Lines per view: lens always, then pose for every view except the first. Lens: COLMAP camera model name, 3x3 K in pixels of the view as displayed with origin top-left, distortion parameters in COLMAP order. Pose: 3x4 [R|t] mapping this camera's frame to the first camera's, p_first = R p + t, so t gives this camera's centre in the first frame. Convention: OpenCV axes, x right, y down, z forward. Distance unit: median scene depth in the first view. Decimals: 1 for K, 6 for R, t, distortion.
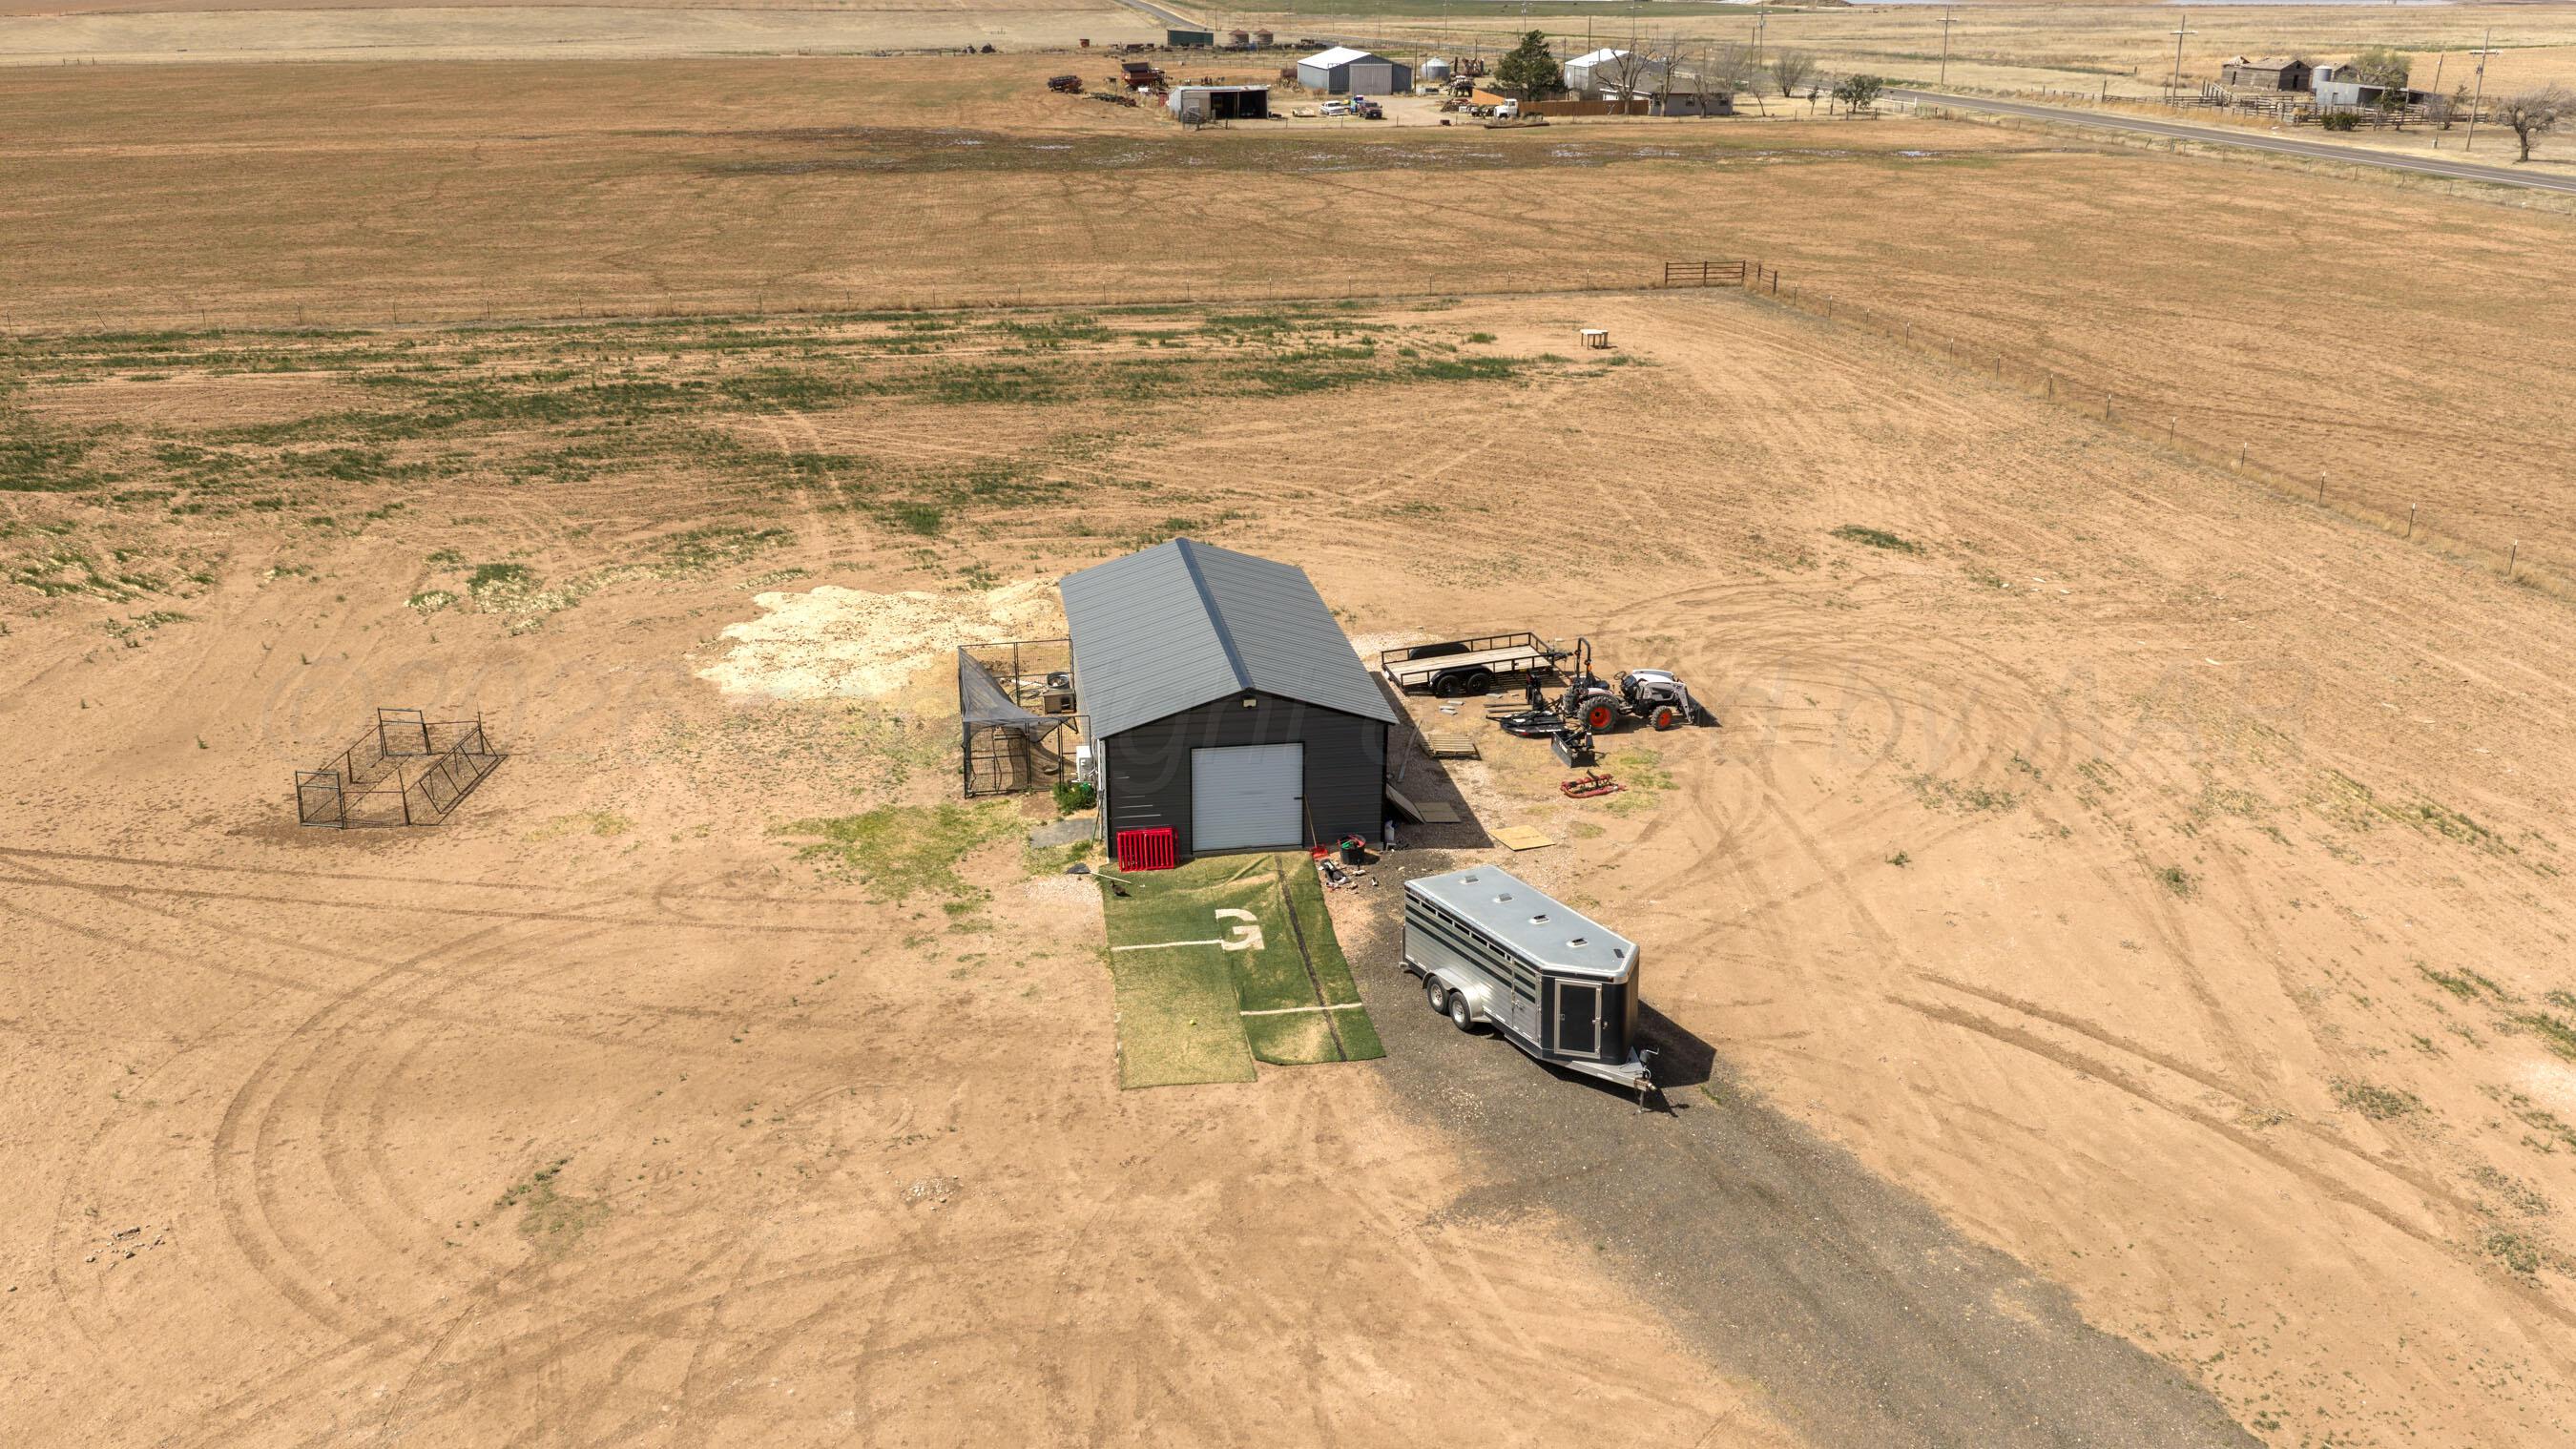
lens RADIAL K [[2128.4, 0, 1295.6], [0, 2128.4, 735.8], [0, 0, 1]] dist [0.030792, -0.067763]
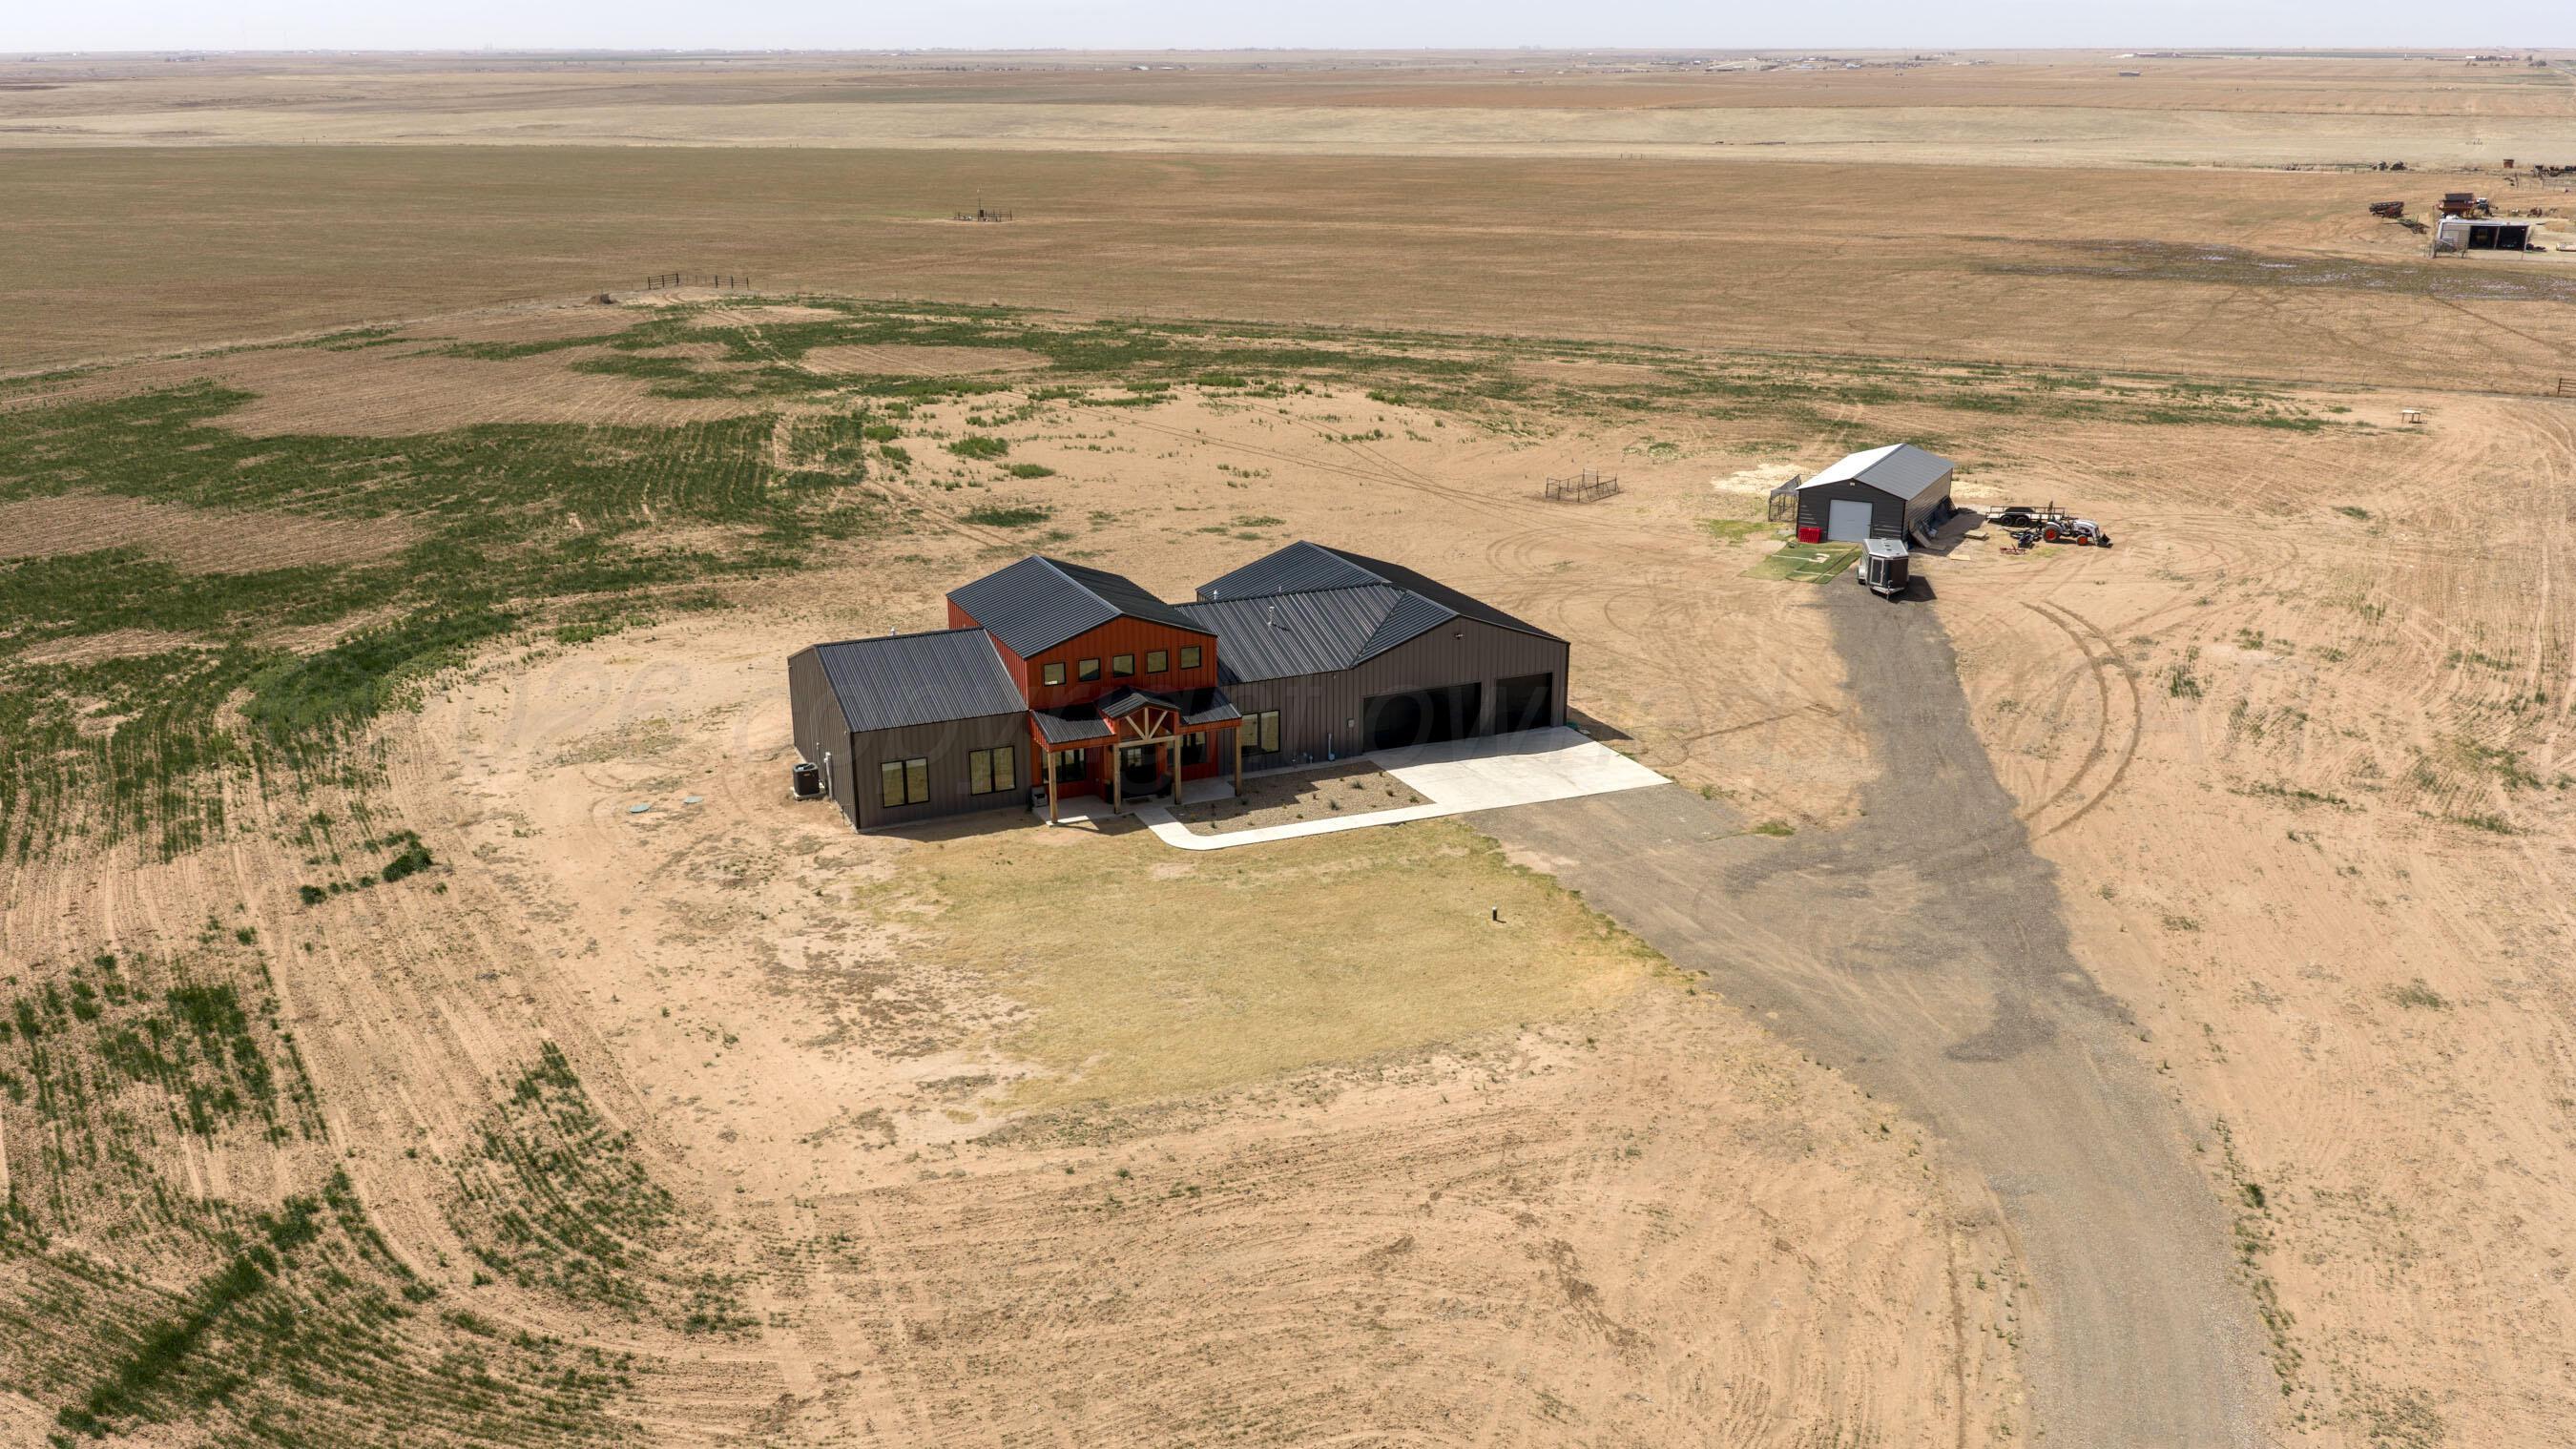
lens RADIAL K [[2128.4, 0, 1295.6], [0, 2128.4, 735.8], [0, 0, 1]] dist [0.030792, -0.067763]
pose [[0.789361, 0.184457, -0.585563, 0.406714], [-0.205603, 0.978146, 0.030963, 0.136868], [0.578478, 0.095953, 0.810035, -0.599028]]
